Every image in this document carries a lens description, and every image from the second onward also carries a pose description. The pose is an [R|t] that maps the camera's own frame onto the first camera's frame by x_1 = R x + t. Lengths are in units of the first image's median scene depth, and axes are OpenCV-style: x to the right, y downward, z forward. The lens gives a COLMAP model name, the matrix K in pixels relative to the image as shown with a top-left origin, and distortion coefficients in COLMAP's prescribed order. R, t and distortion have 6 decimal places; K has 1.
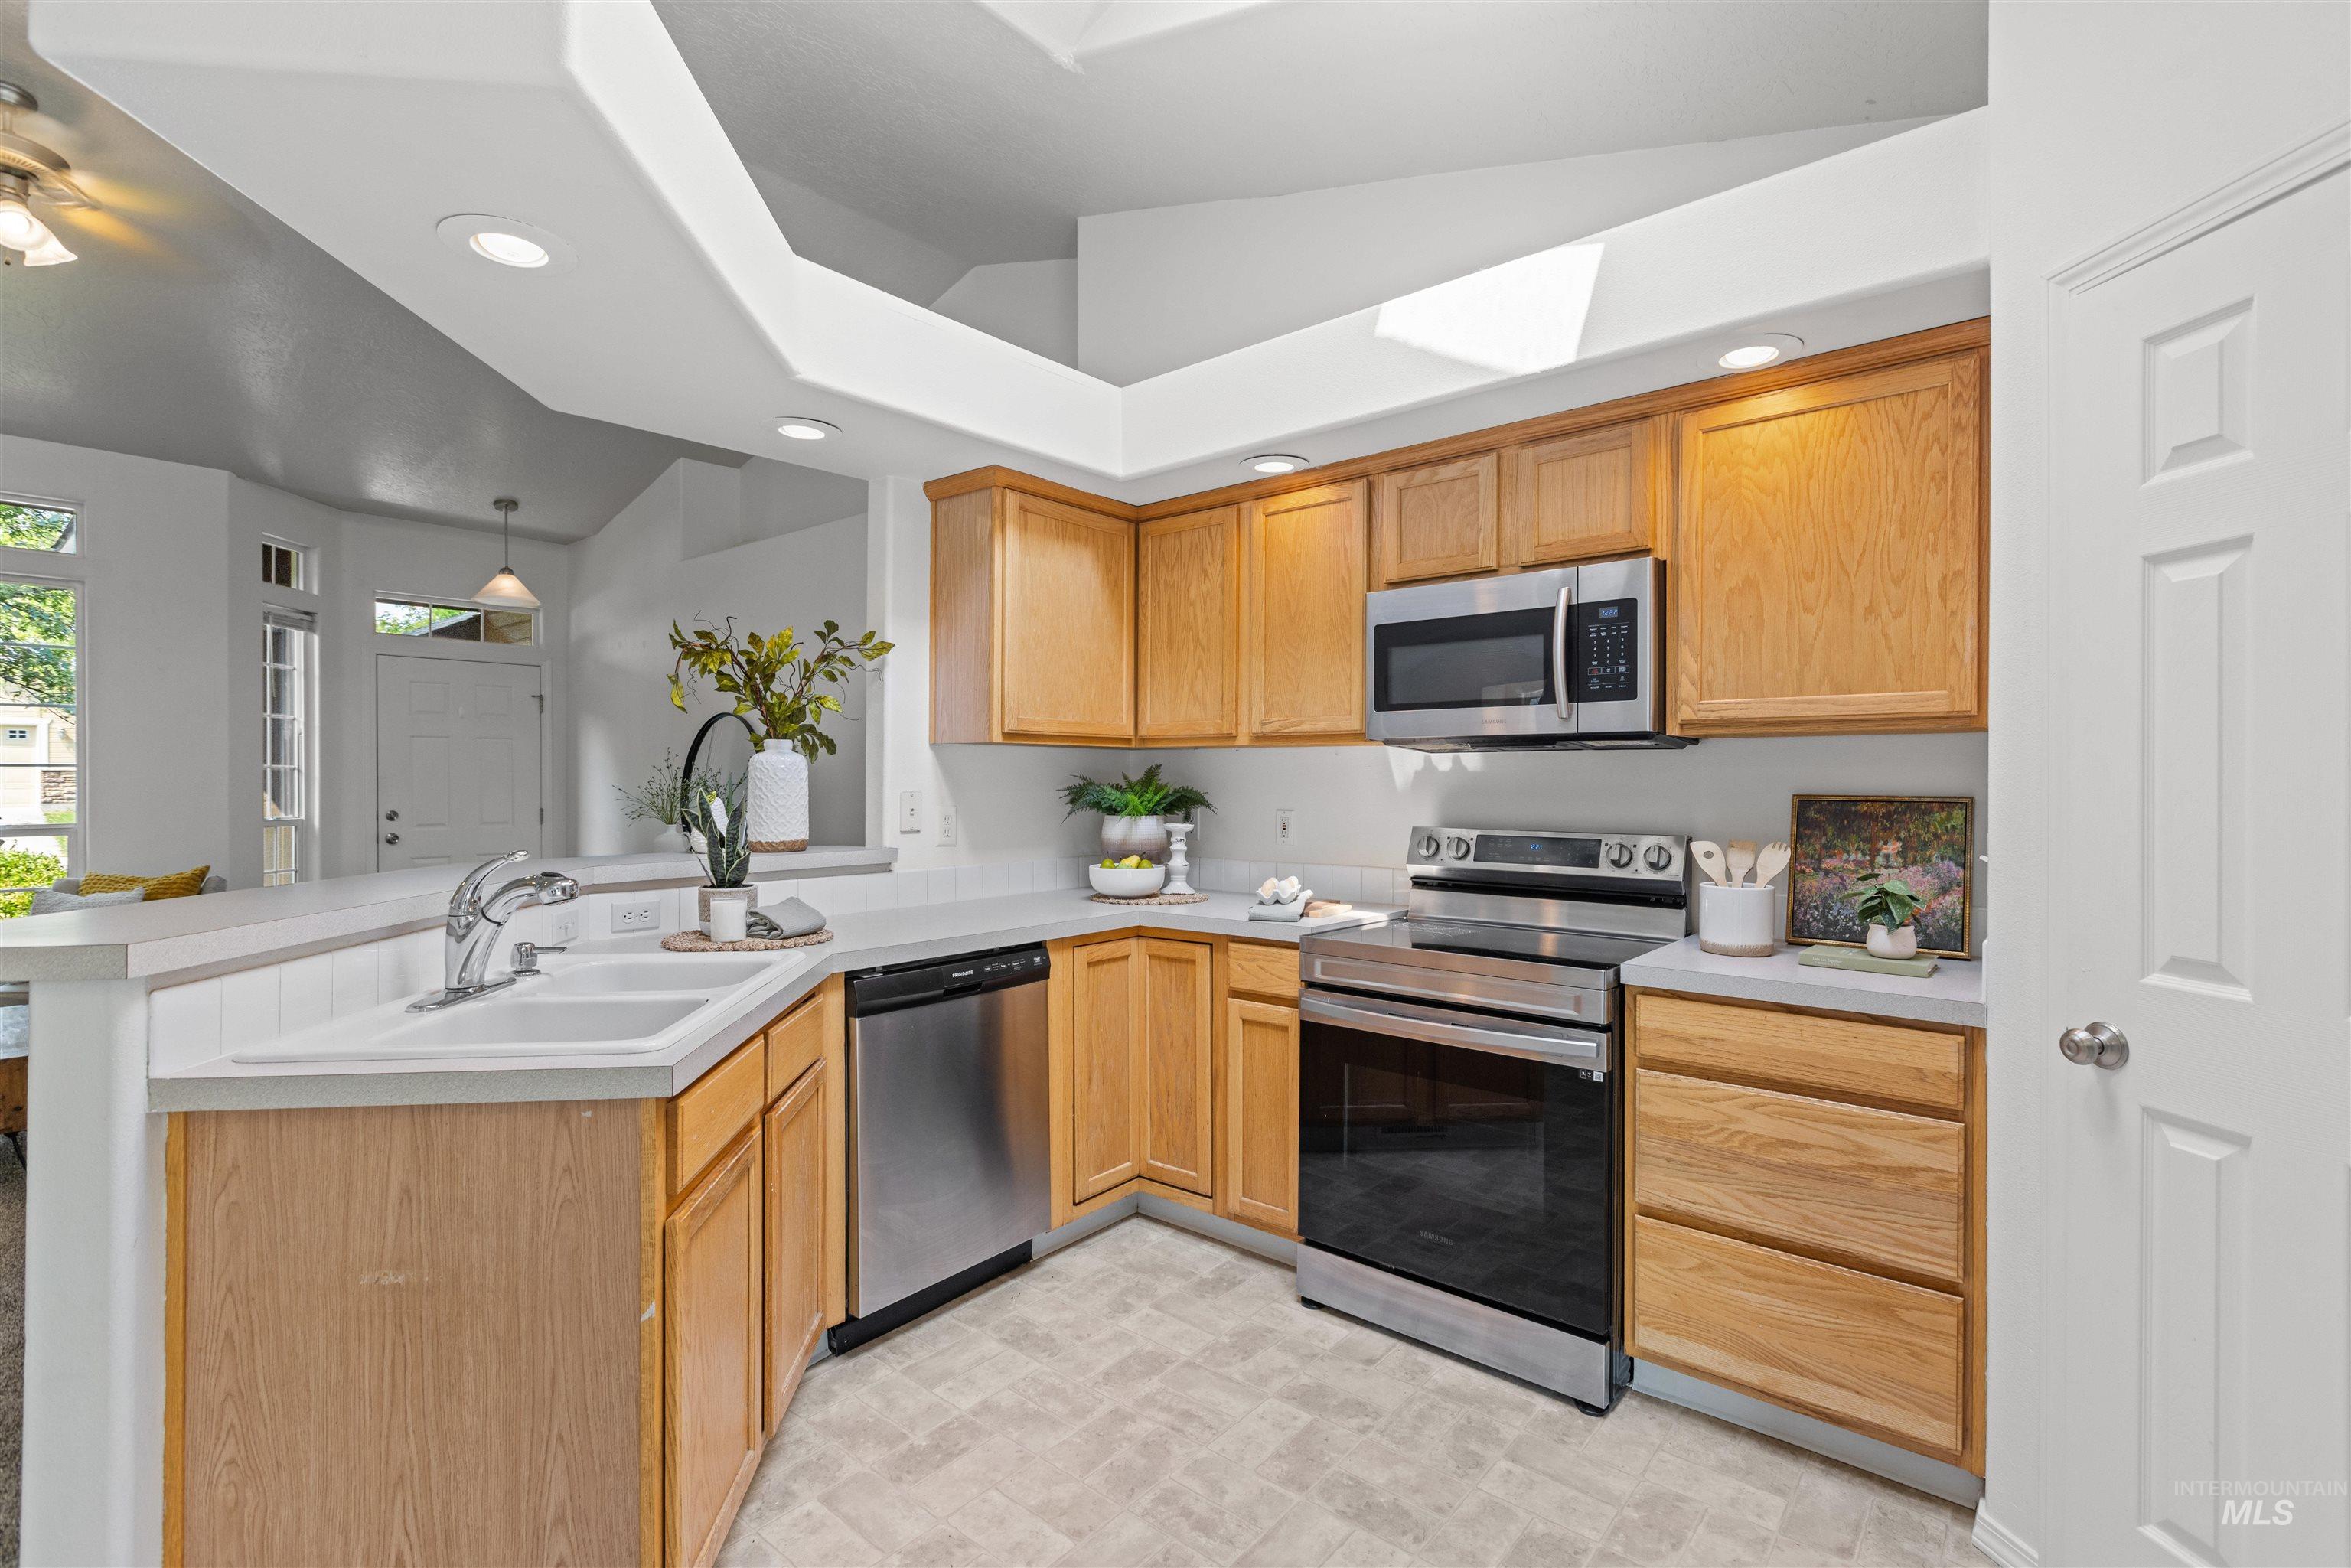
lens RADIAL K [[1077.2, 0, 1178.1], [0, 1077.2, 784.0], [0, 0, 1]] dist [-0.001914, 0.000730]
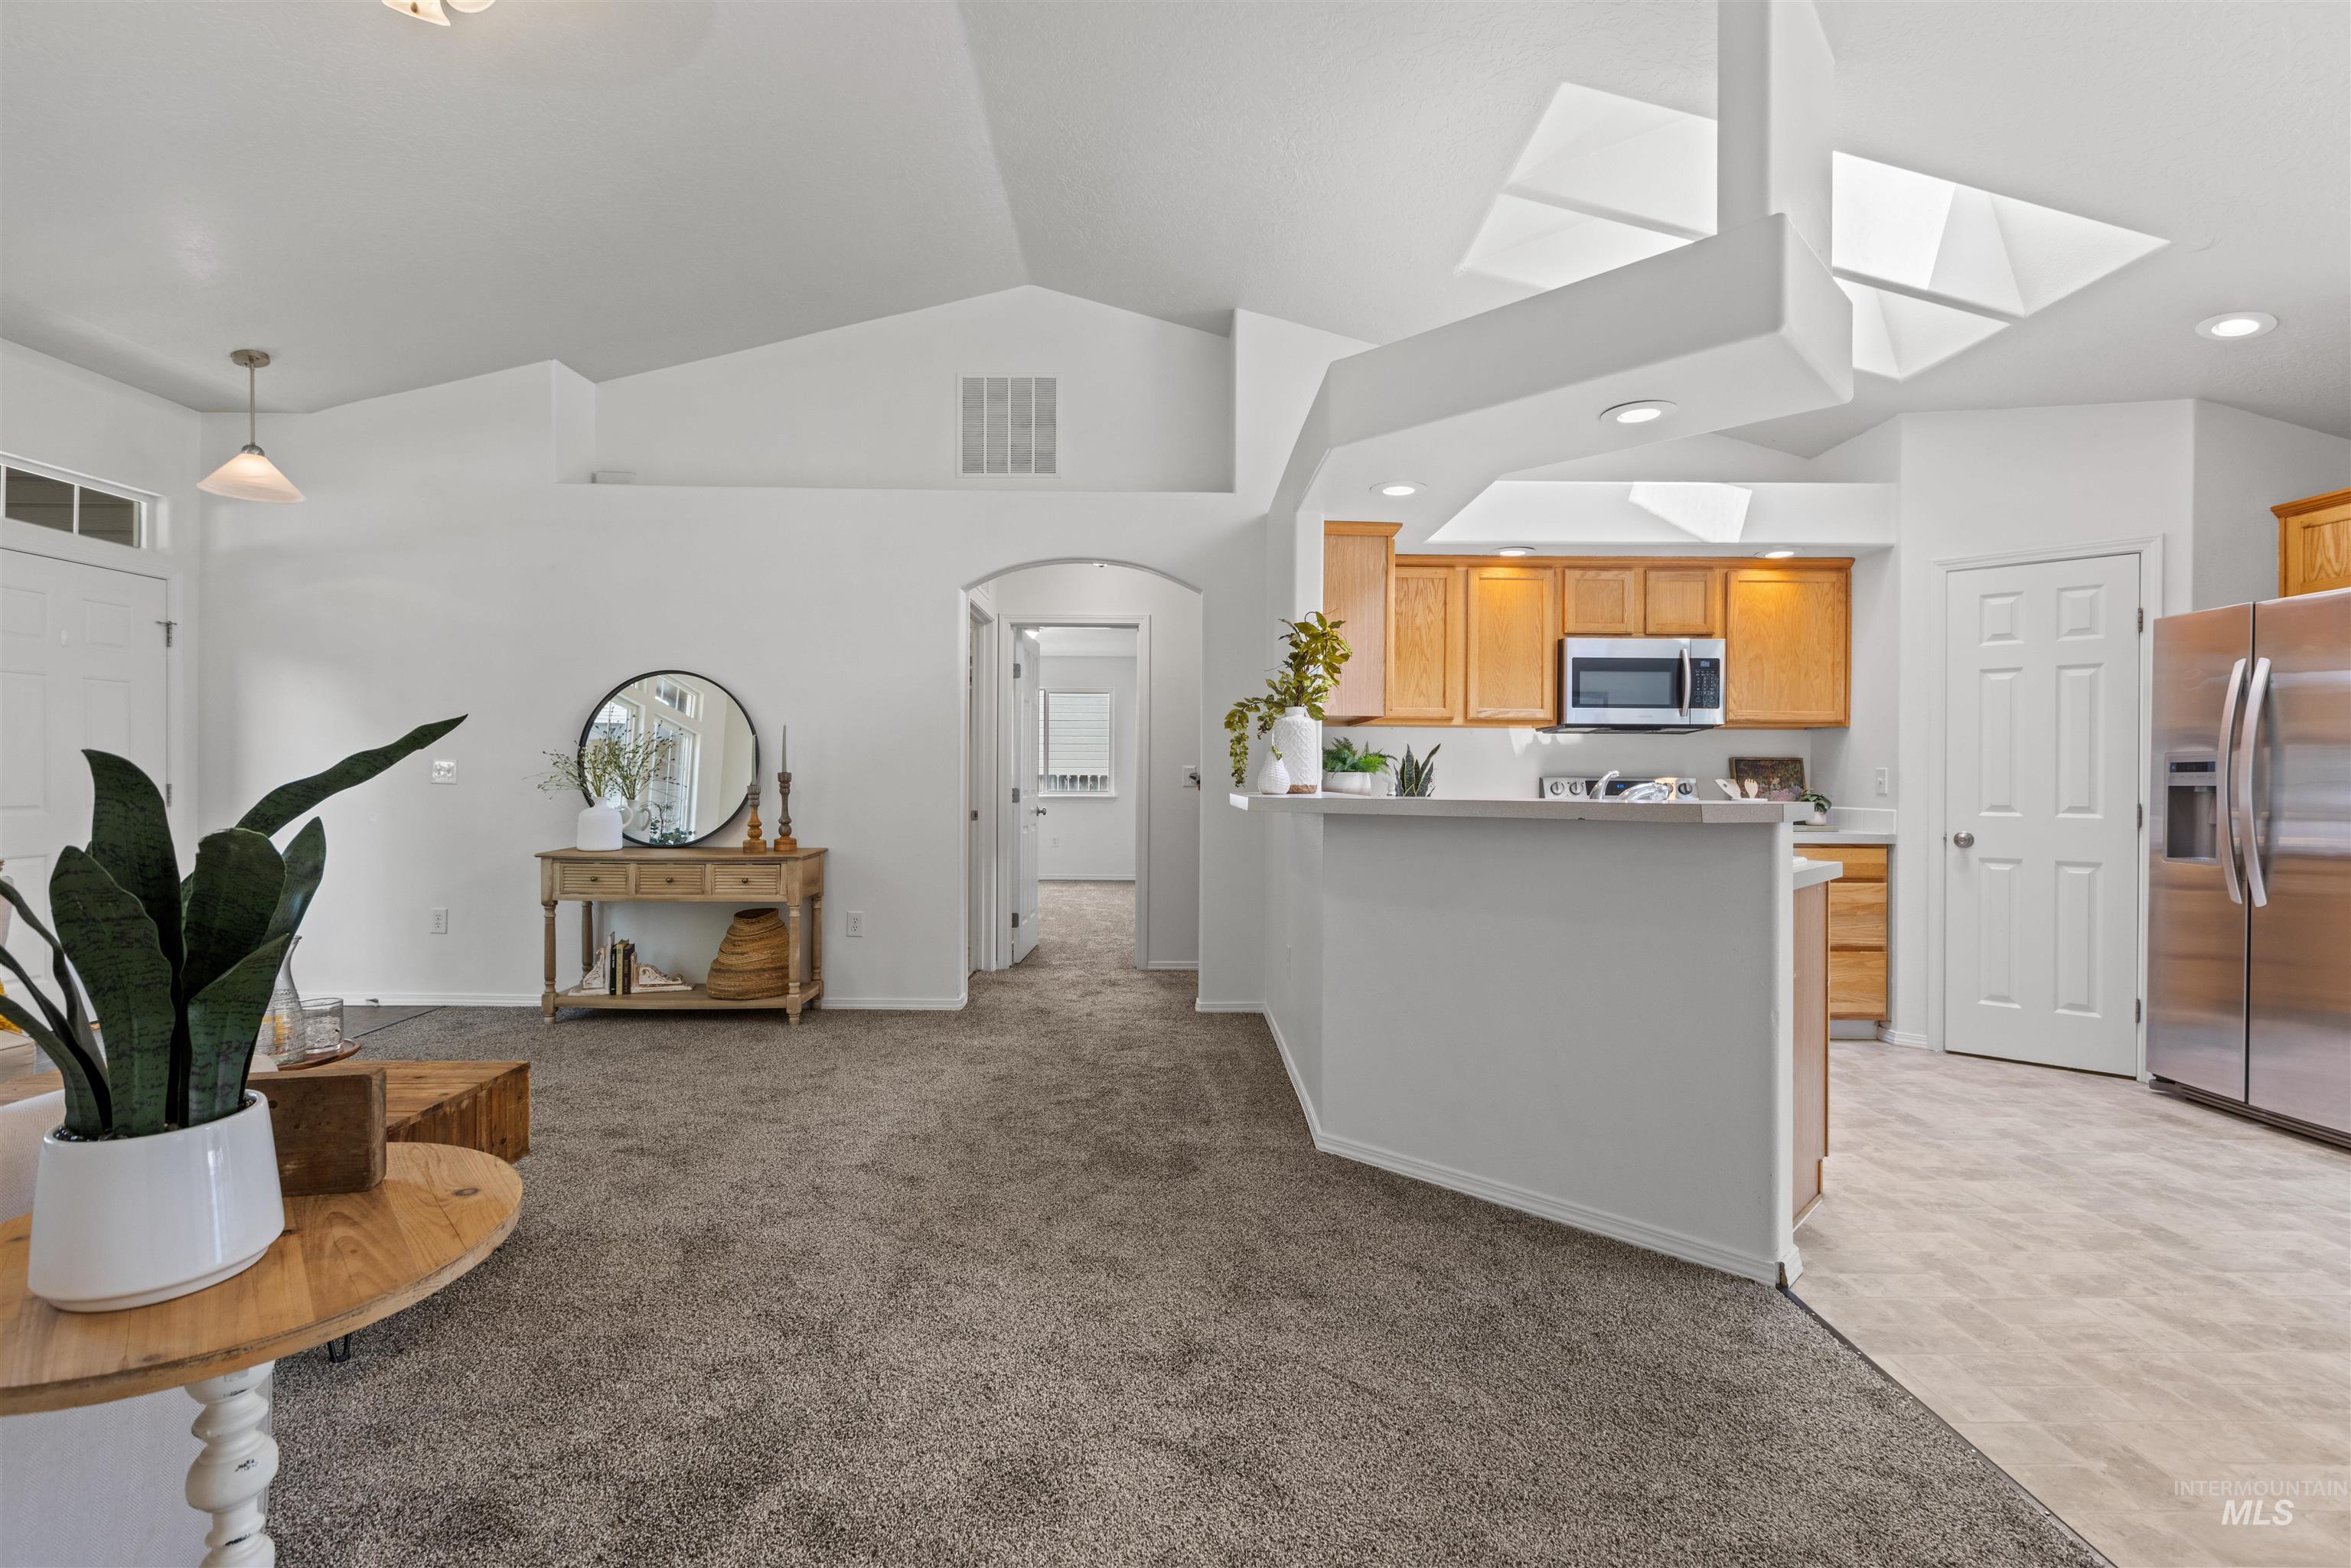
lens RADIAL K [[1077.2, 0, 1169.2], [0, 1077.2, 778.8], [0, 0, 1]] dist [-0.001914, 0.000730]
pose [[0.753529, 0.002213, 0.657411, -1.857137], [-0.001269, 0.999997, -0.001912, 0.065422], [-0.657414, 0.000607, 0.753529, 0.167704]]
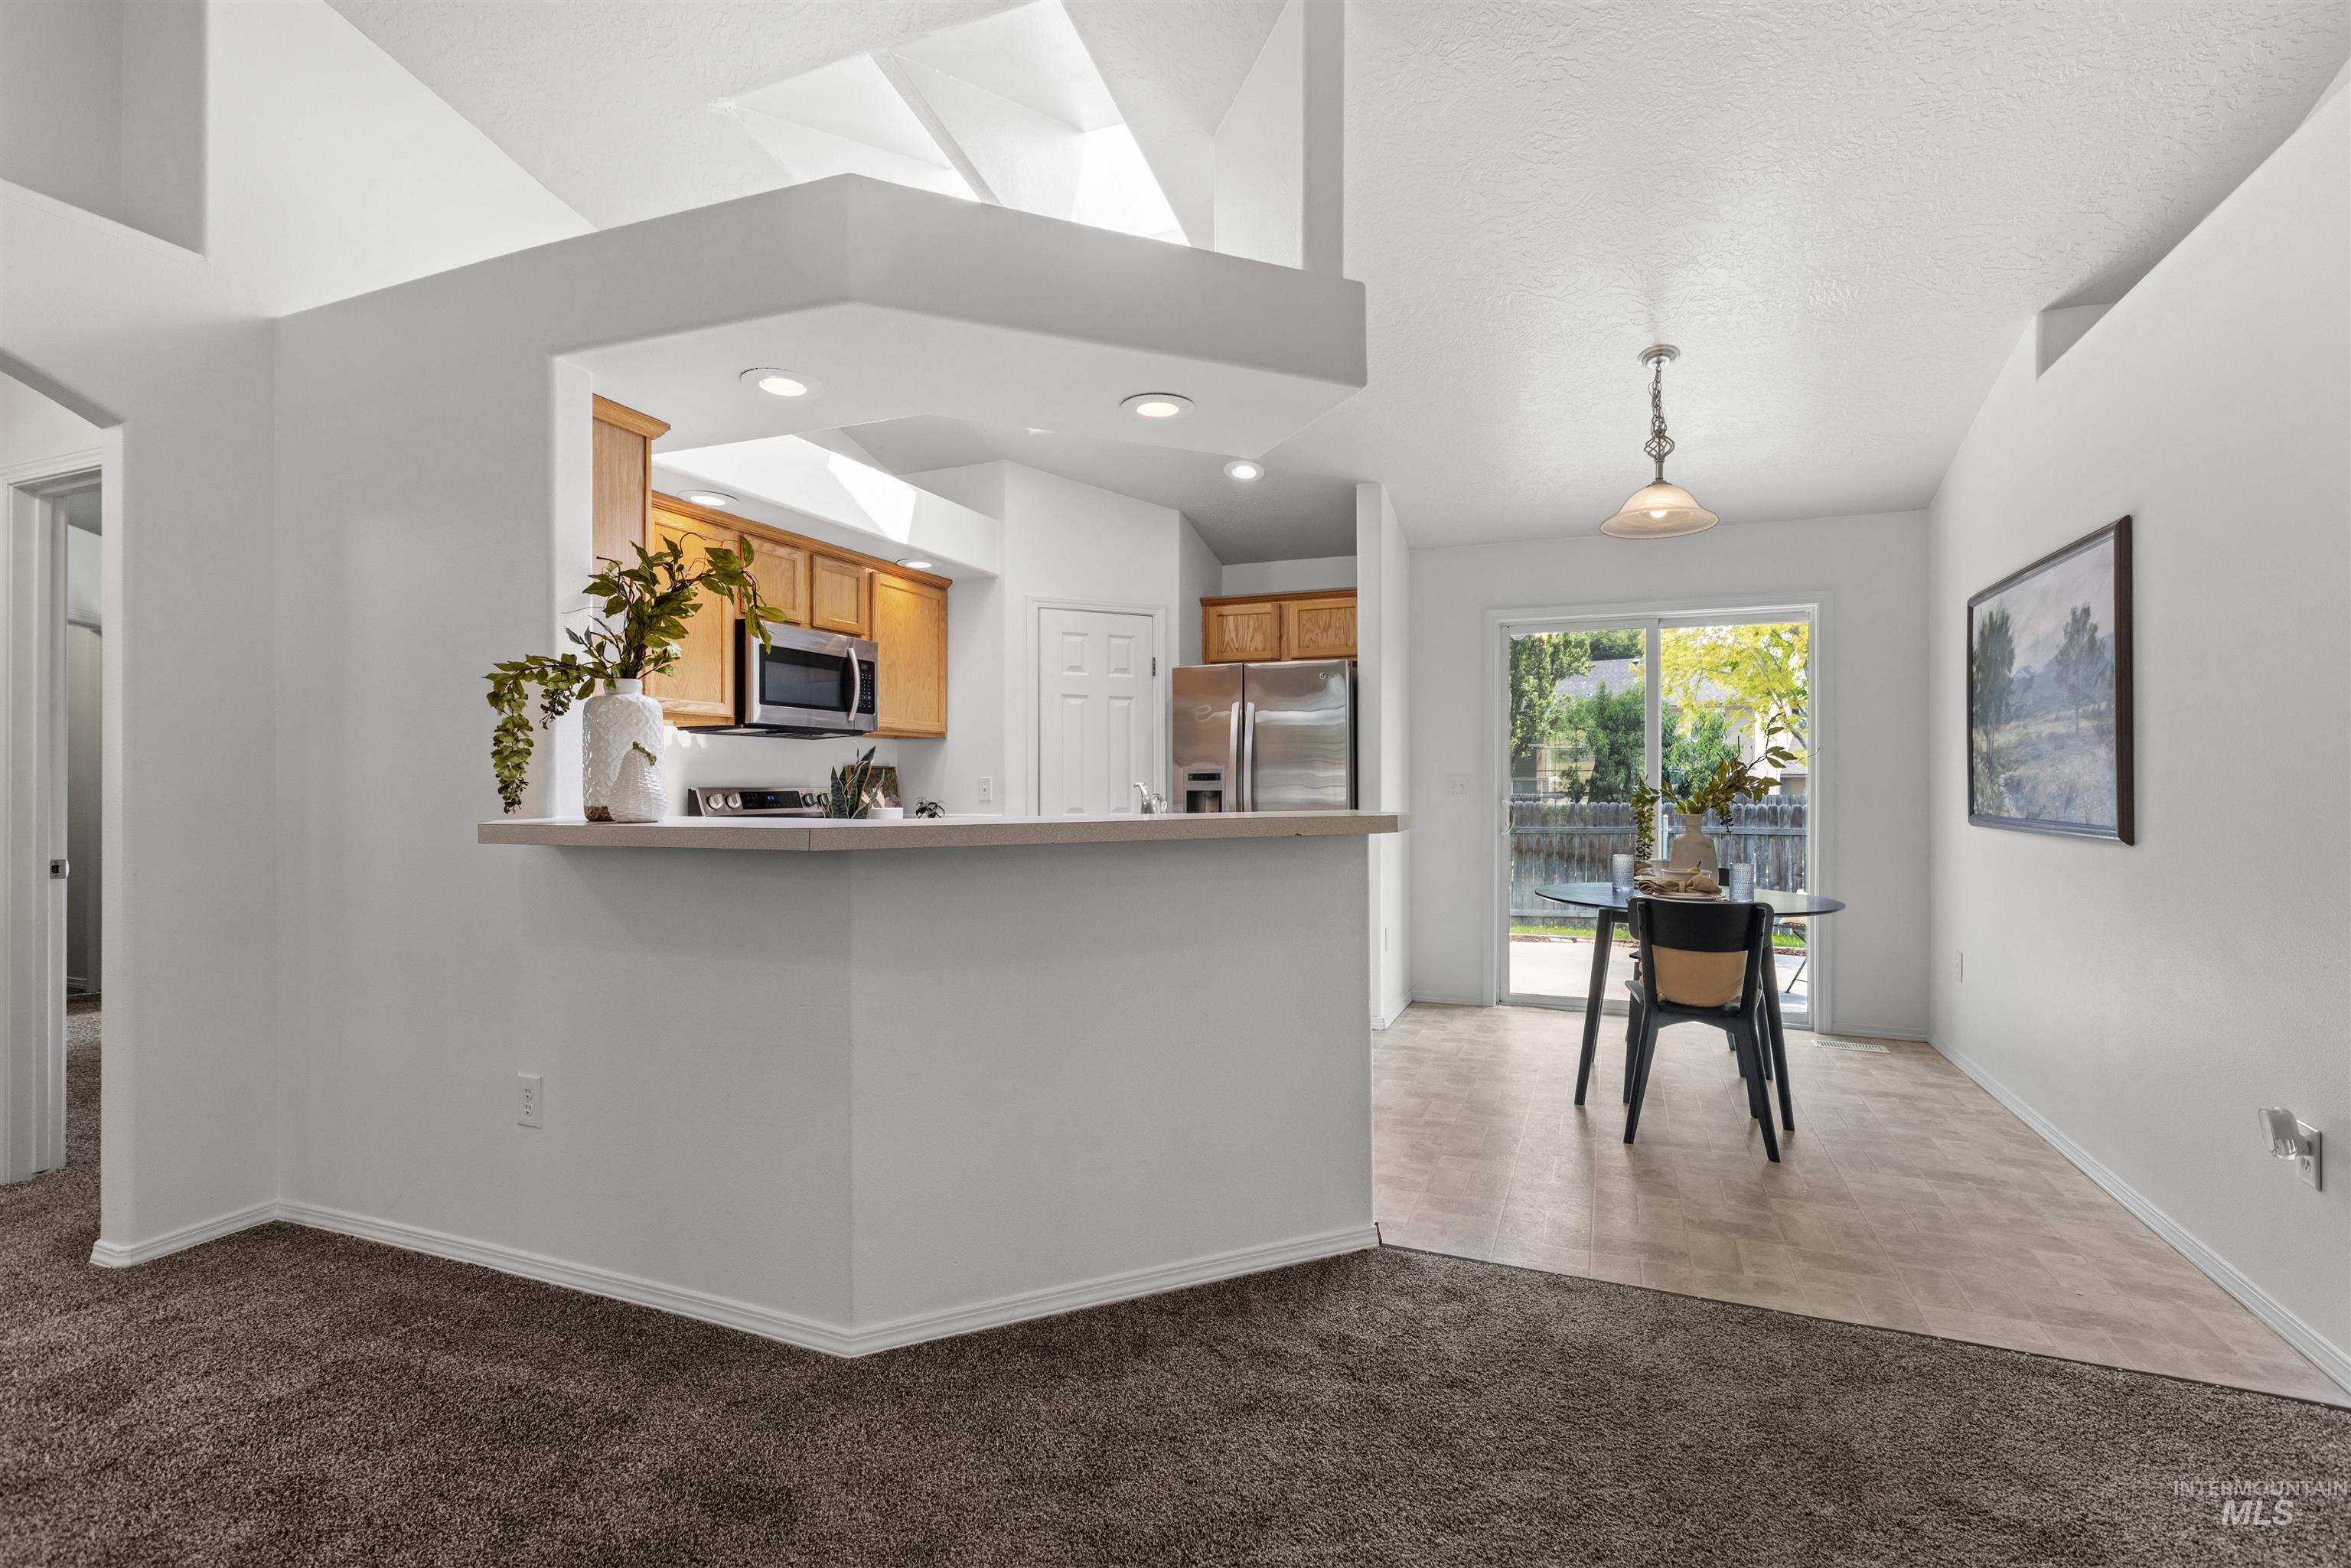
lens RADIAL K [[1077.2, 0, 1201.2], [0, 1077.2, 776.7], [0, 0, 1]] dist [-0.001914, 0.000730]
pose [[-0.335569, 0.006298, 0.941995, -1.754066], [0.007963, 0.999961, -0.003849, 0.050714], [-0.941982, 0.006210, -0.335606, 1.206566]]
